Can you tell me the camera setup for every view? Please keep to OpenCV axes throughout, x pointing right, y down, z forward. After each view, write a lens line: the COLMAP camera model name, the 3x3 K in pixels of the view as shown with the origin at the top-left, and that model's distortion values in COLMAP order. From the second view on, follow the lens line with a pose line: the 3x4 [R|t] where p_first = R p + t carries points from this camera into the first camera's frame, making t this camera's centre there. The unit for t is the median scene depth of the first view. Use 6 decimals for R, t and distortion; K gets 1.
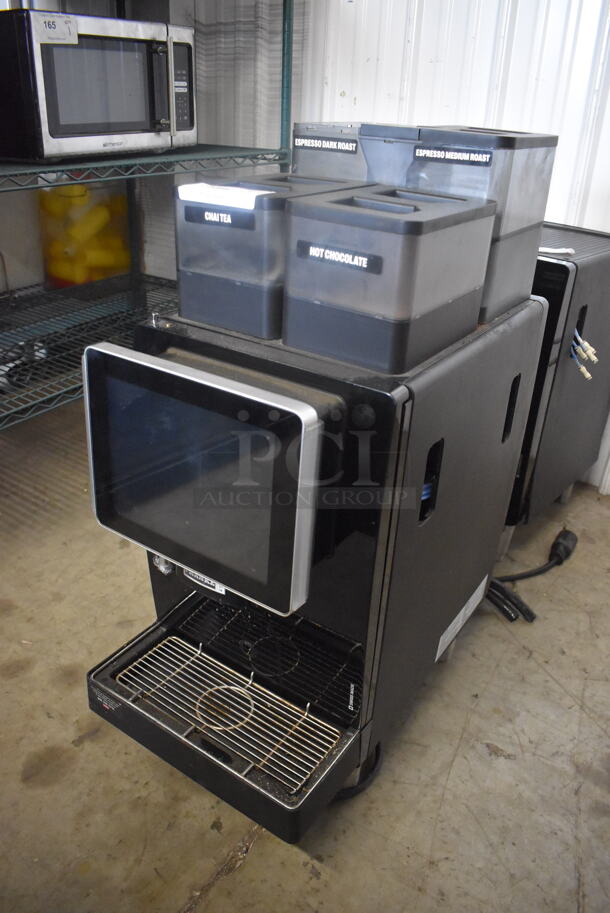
lens RADIAL K [[695.5, 0, 306.0], [0, 695.5, 483.4], [0, 0, 1]] dist [-0.094015, 0.007911]
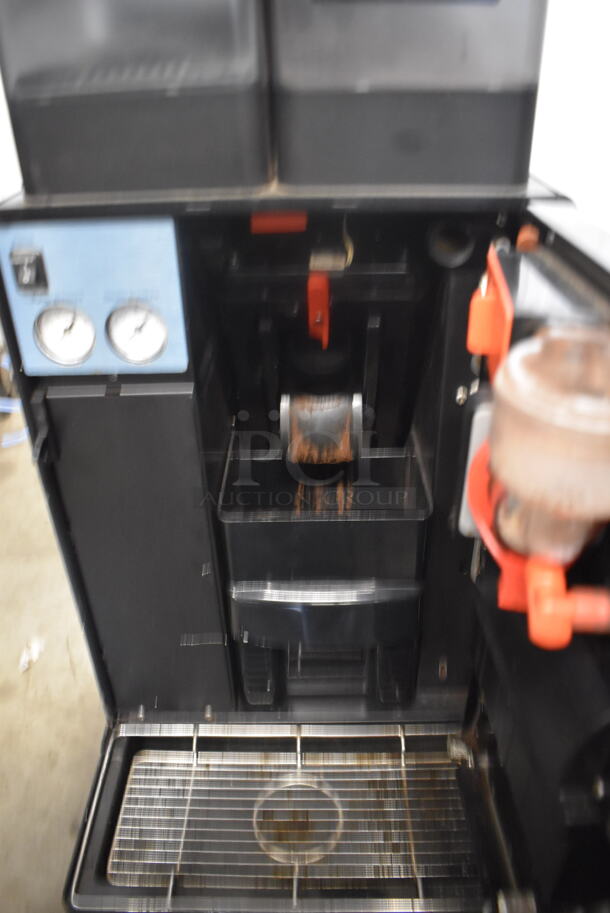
lens RADIAL K [[695.5, 0, 306.0], [0, 695.5, 483.4], [0, 0, 1]] dist [-0.094015, 0.007911]
pose [[0.834431, -0.360526, 0.416829, -0.281980], [0.325619, 0.932727, 0.154897, -0.065623], [-0.444632, 0.006477, 0.895690, 0.474205]]
